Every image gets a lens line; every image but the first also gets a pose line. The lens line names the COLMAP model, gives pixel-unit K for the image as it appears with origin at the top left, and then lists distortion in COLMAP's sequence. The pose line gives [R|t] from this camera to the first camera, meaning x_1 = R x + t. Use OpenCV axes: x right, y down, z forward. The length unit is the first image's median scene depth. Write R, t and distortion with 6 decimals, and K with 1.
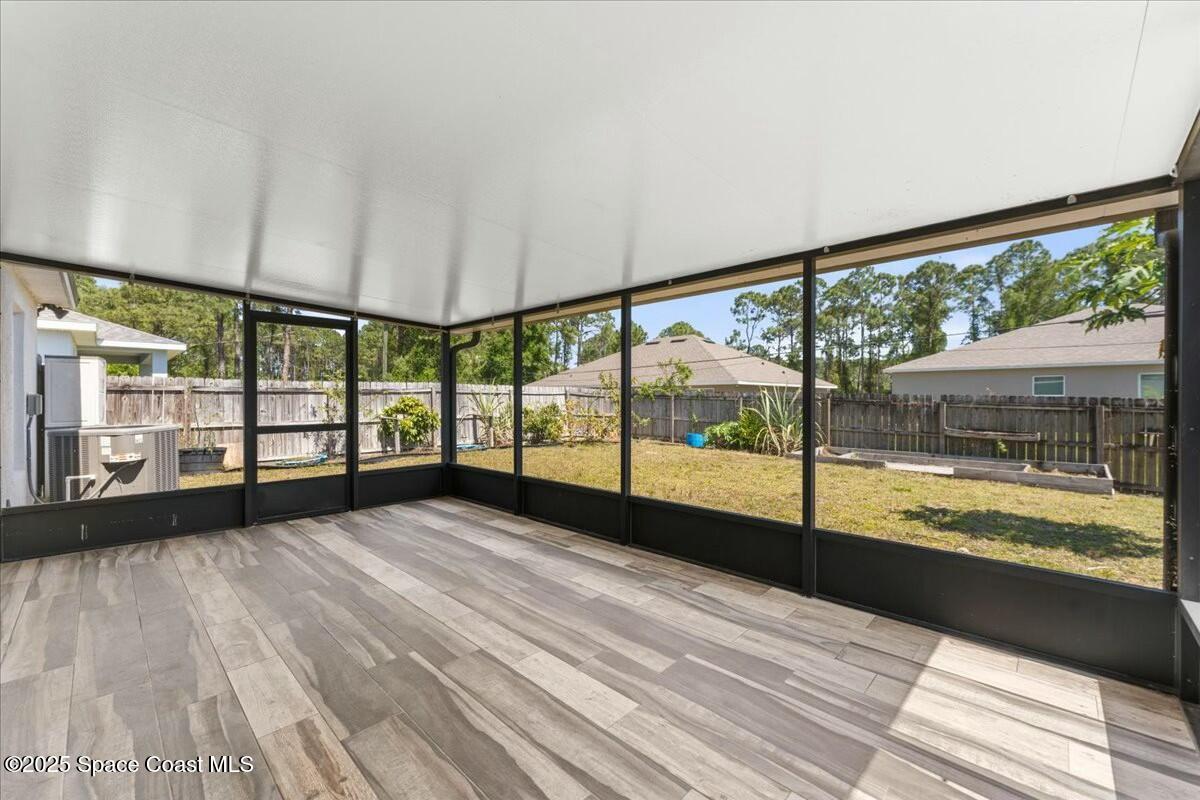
lens RADIAL K [[482.7, 0, 601.7], [0, 482.7, 402.8], [0, 0, 1]] dist [0.001723, 0.000578]
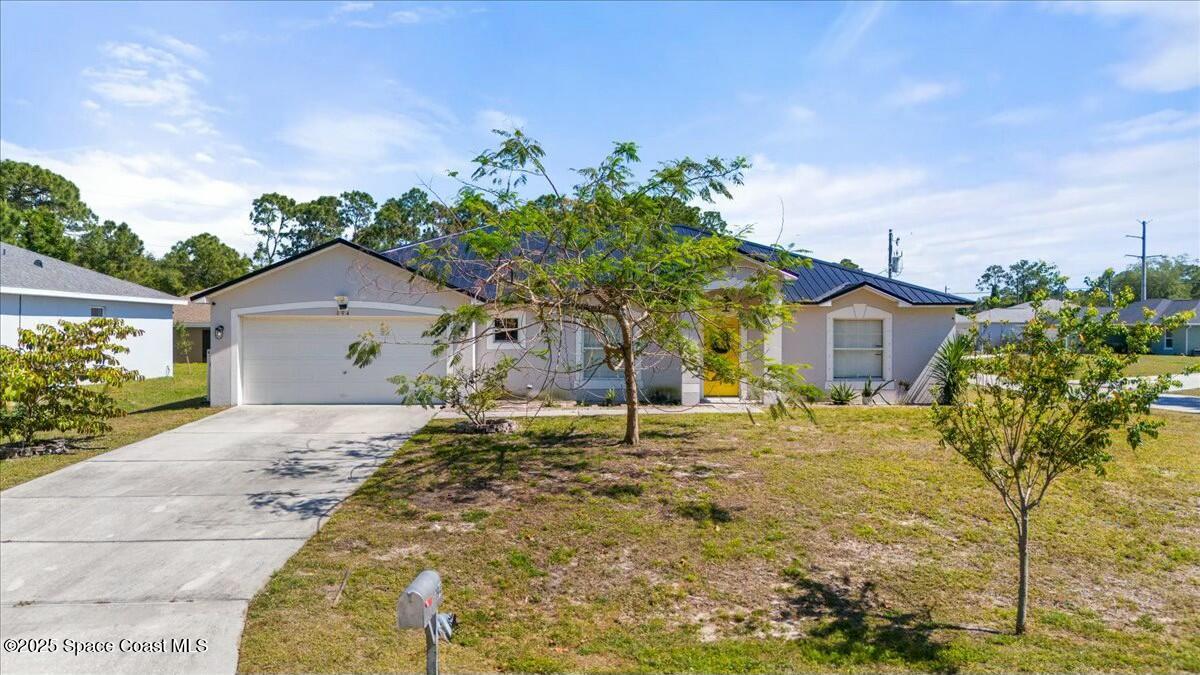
lens RADIAL K [[878.2, 0, 600.0], [0, 878.2, 337.5], [0, 0, 1]] dist [0.078119, -0.074935]
pose [[0.702994, -0.004119, 0.711184, -2.494360], [0.007588, 0.999970, -0.001709, 0.006809], [-0.711156, 0.006598, 0.703004, -2.620910]]
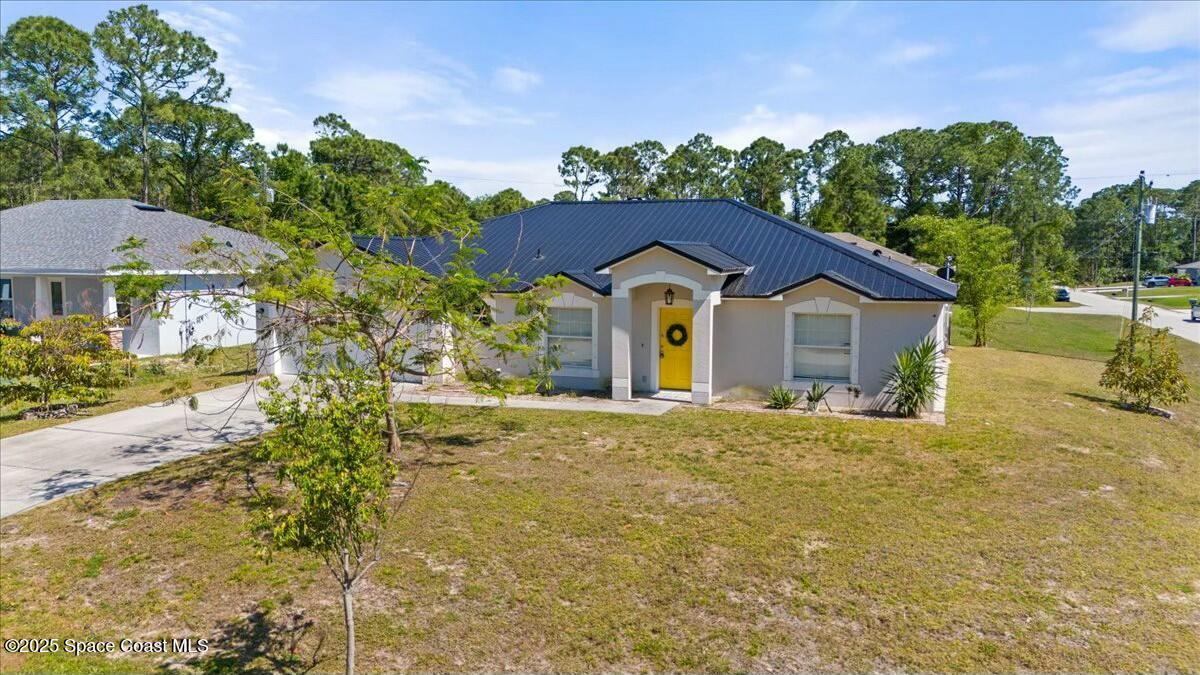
lens RADIAL K [[878.2, 0, 600.0], [0, 878.2, 337.5], [0, 0, 1]] dist [0.078119, -0.074935]
pose [[0.932145, -0.028782, 0.360939, -1.608008], [0.002024, 0.997234, 0.074296, -0.142970], [-0.362079, -0.068524, 0.929625, -3.240229]]
